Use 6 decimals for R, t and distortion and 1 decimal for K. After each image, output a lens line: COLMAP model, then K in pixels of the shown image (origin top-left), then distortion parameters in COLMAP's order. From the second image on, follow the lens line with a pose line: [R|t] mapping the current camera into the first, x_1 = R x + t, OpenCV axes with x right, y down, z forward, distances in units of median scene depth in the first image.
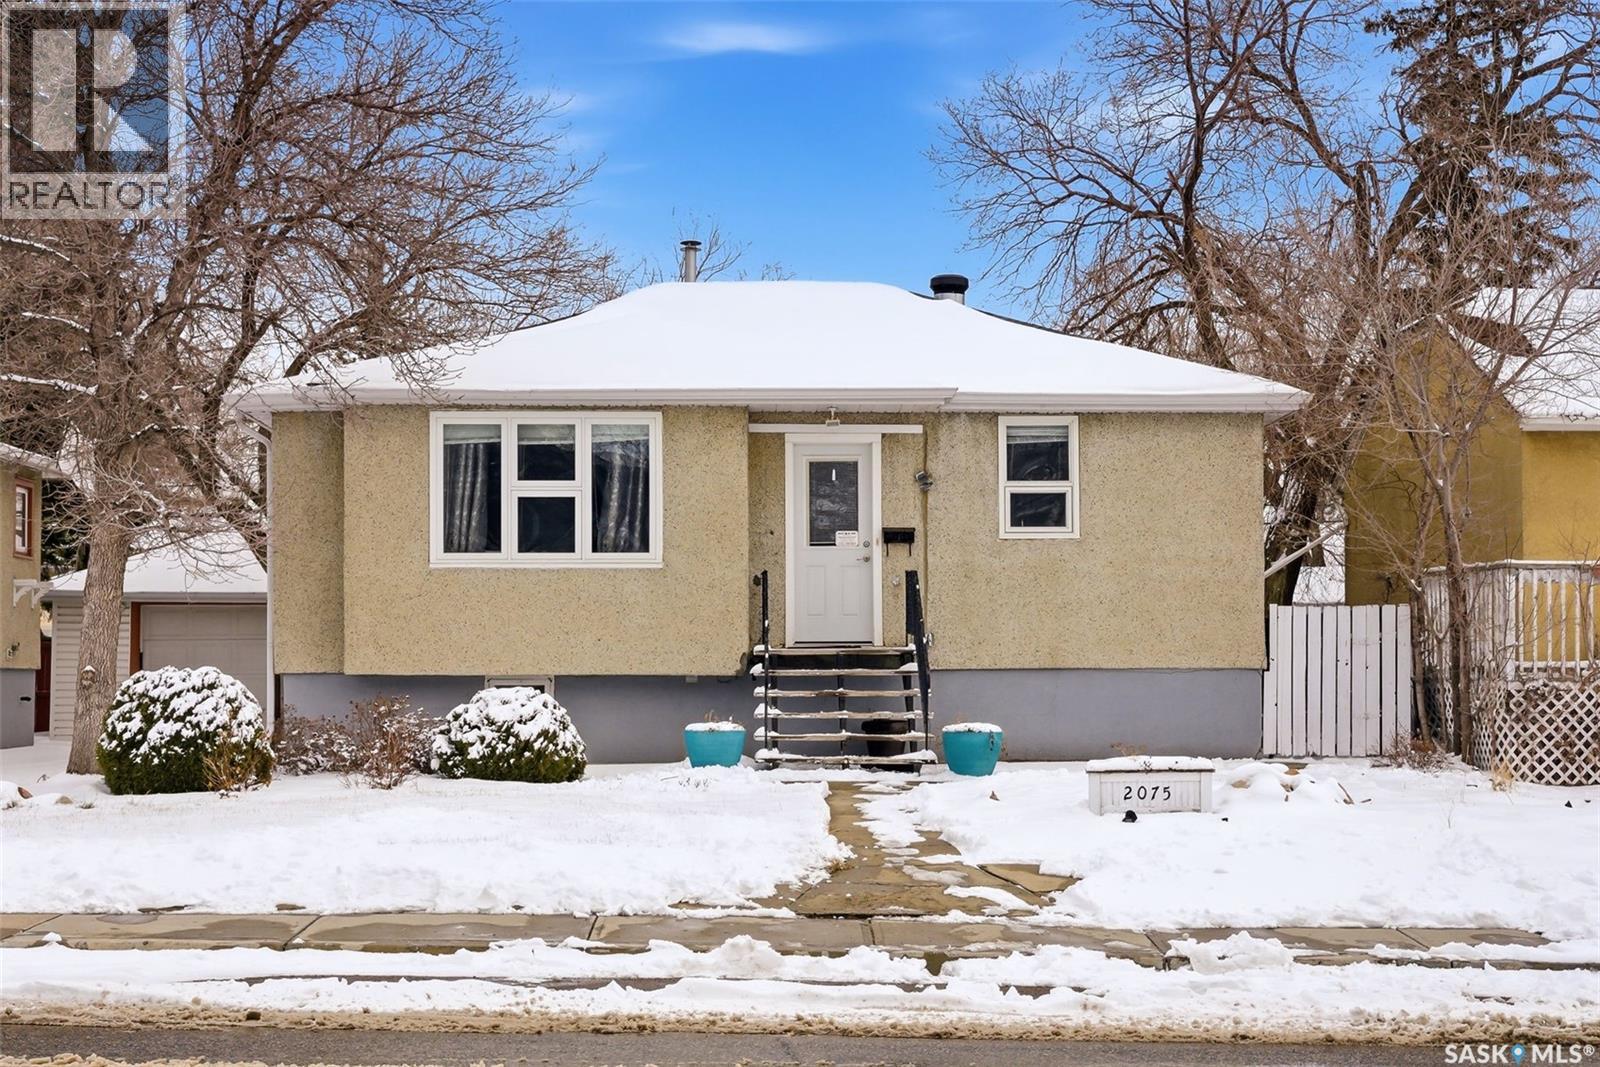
lens RADIAL K [[688.2, 0, 800.0], [0, 688.2, 504.6], [0, 0, 1]] dist [0.004811, 0.000038]
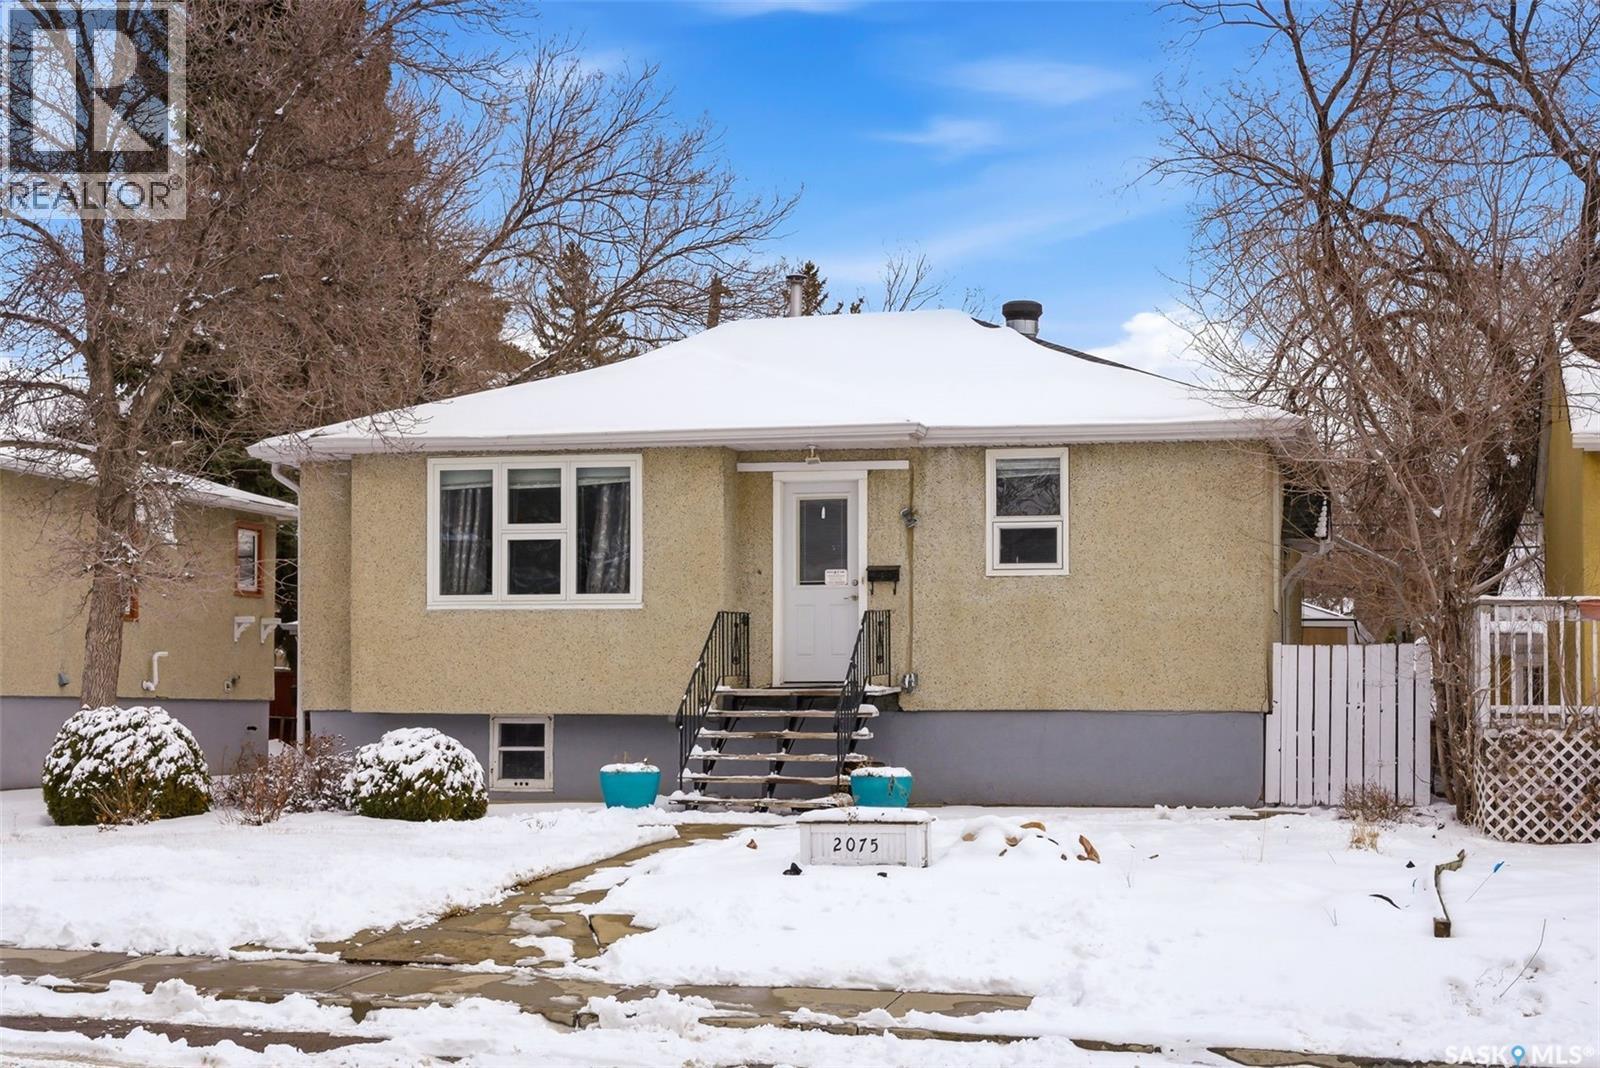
lens RADIAL K [[693.8, 0, 783.2], [0, 693.8, 541.6], [0, 0, 1]] dist [0.005056, 0.000350]
pose [[0.996792, -0.014019, -0.078801, 0.174631], [0.013979, 0.999902, -0.001057, -0.004329], [0.078808, -0.000048, 0.996890, 0.003703]]
